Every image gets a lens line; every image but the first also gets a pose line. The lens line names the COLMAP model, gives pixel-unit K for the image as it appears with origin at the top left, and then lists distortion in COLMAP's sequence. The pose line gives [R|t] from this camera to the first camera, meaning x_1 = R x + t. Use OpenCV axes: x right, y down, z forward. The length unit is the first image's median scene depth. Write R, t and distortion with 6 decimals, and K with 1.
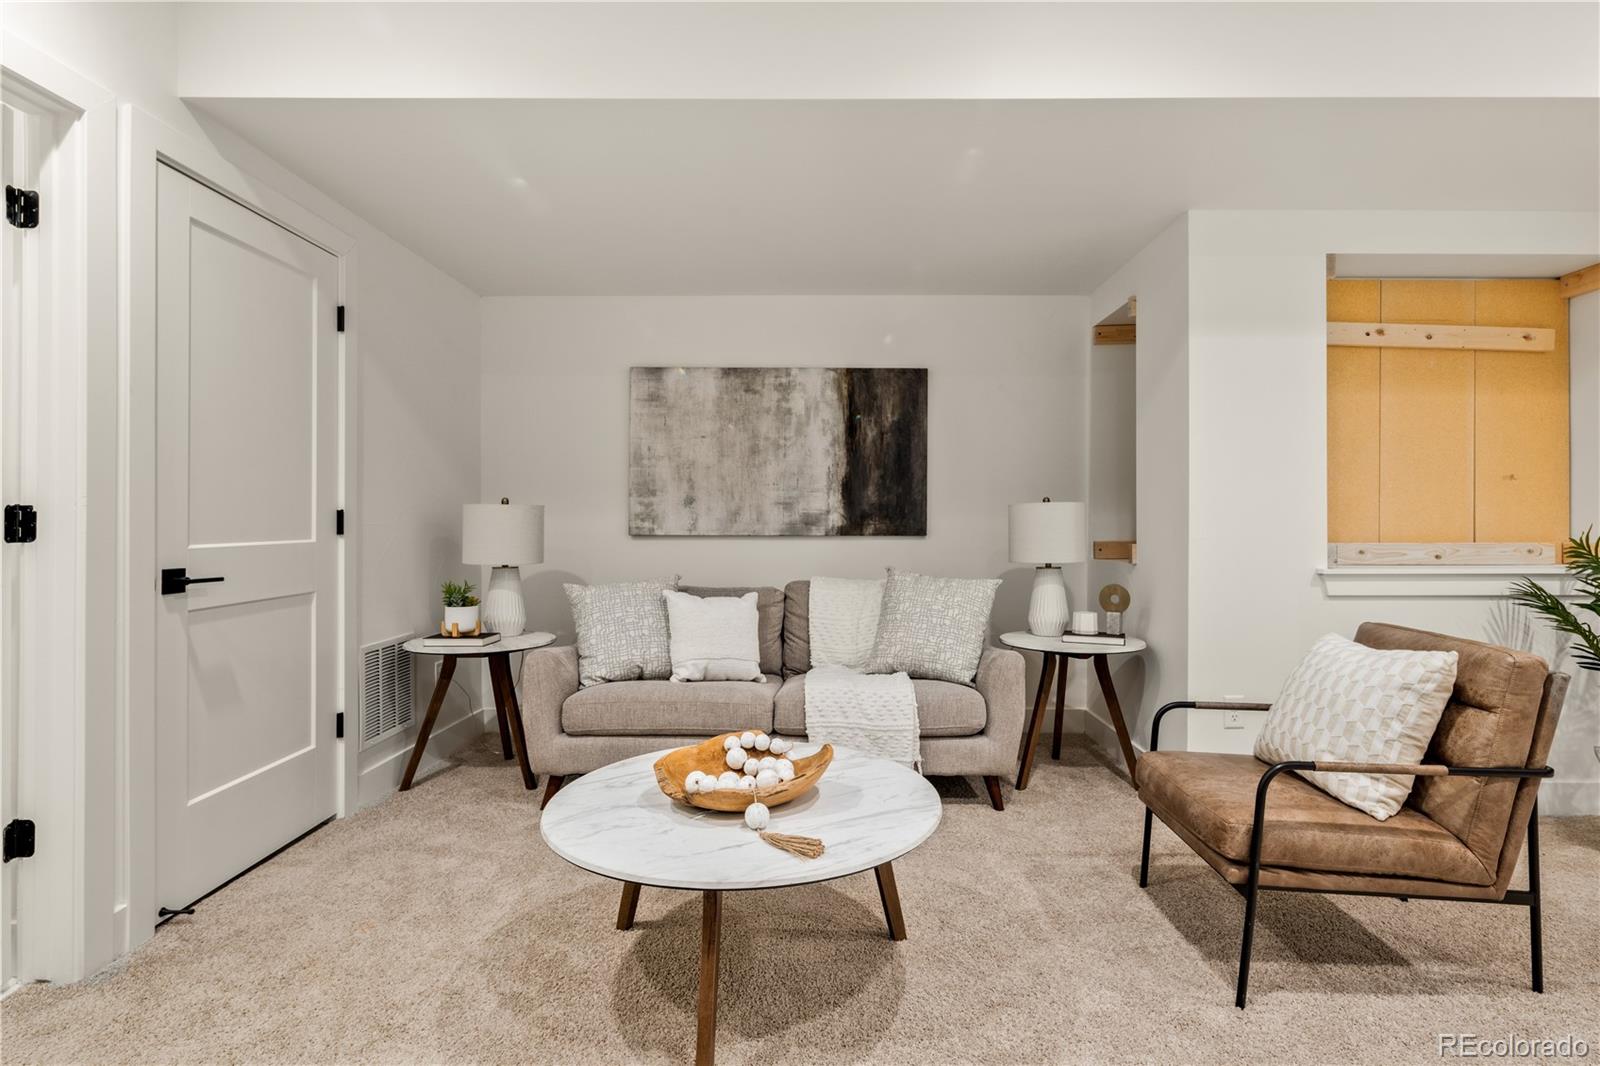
lens RADIAL K [[791.4, 0, 837.1], [0, 791.4, 522.9], [0, 0, 1]] dist [0.000696, -0.000486]
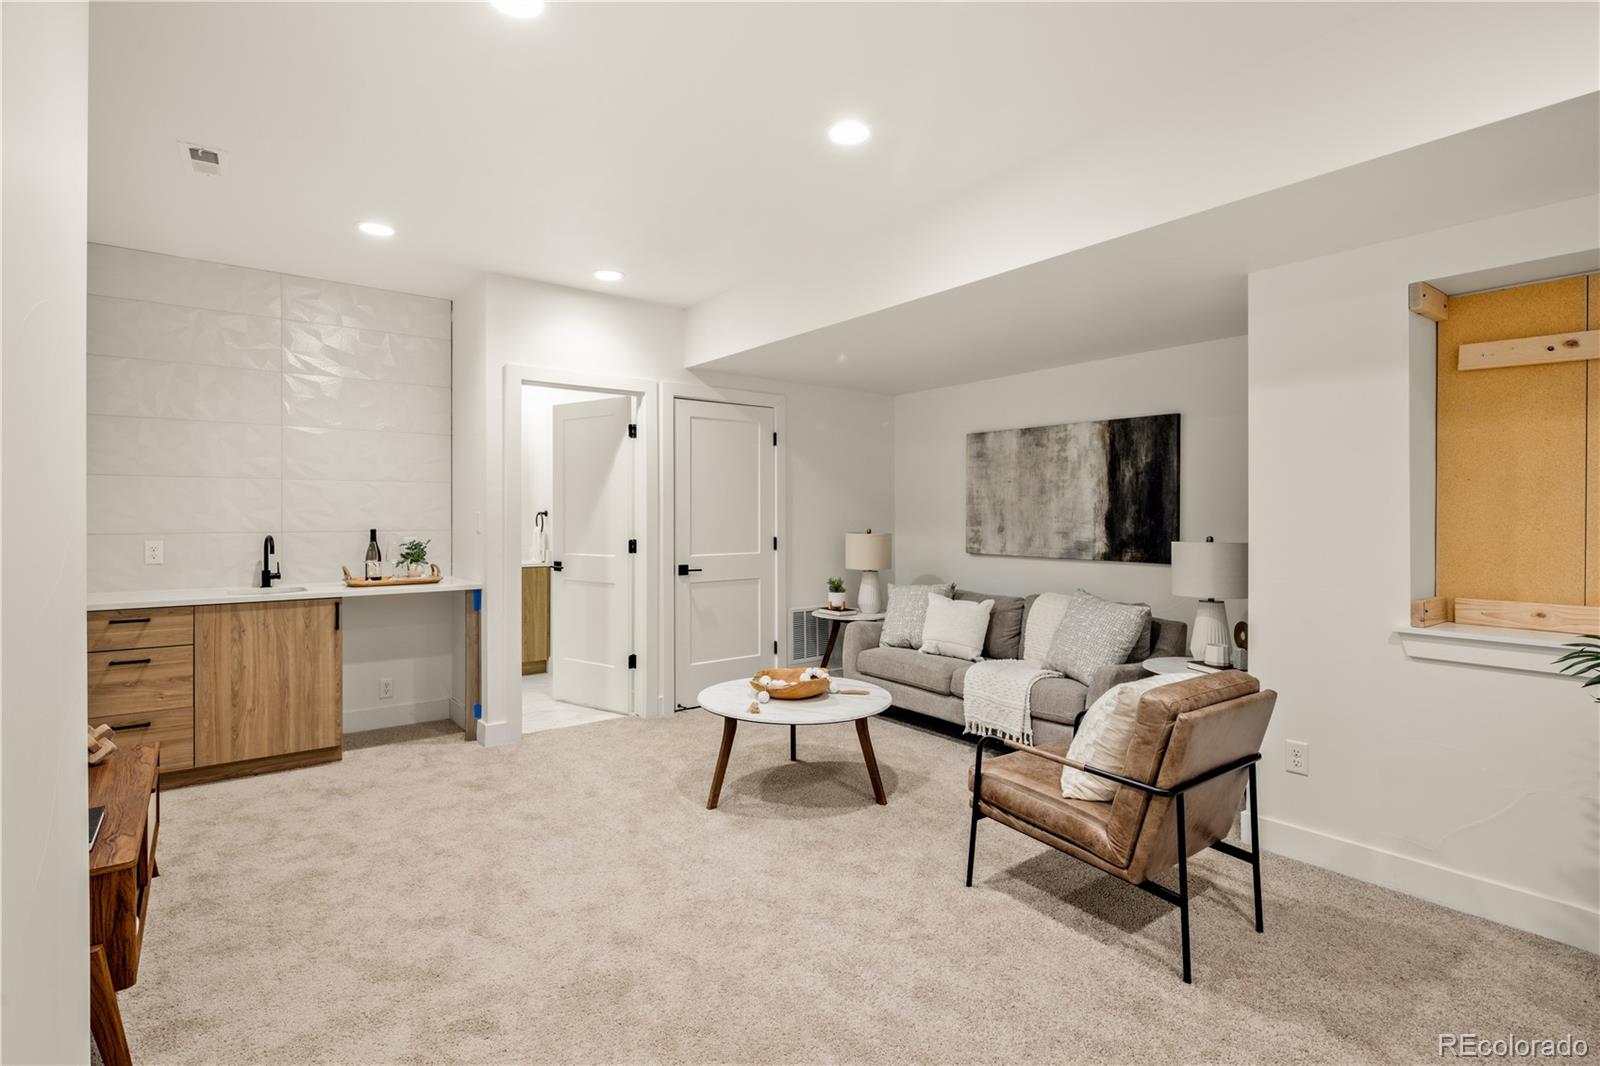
lens RADIAL K [[773.8, 0, 792.8], [0, 773.8, 524.5], [0, 0, 1]] dist [0.004853, -0.000449]
pose [[0.603508, 0.011441, -0.797275, 0.654682], [-0.005255, 0.999932, 0.010372, -0.048124], [0.797339, -0.002070, 0.603528, -0.081595]]
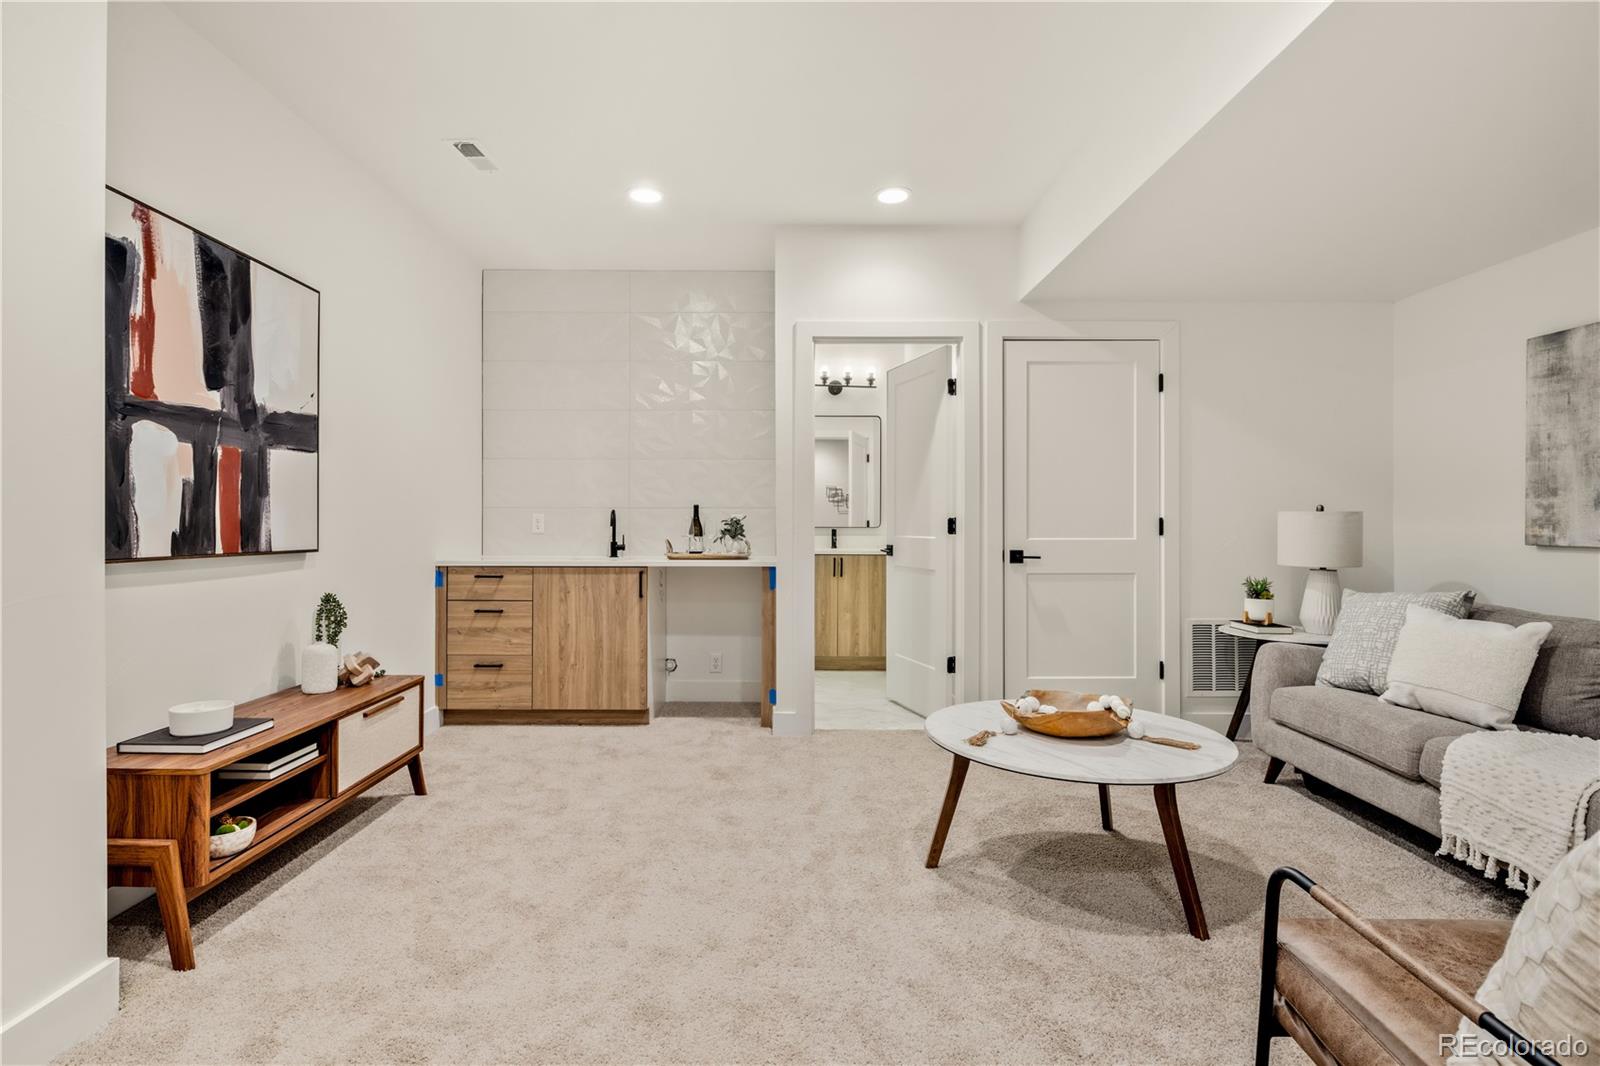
lens RADIAL K [[780.2, 0, 786.6], [0, 780.2, 526.6], [0, 0, 1]] dist [0.005403, -0.000745]
pose [[-0.001457, 0.004164, -0.999990, 0.550819], [-0.007109, 0.999966, 0.004175, -0.001411], [0.999974, 0.007116, -0.001427, 0.237664]]
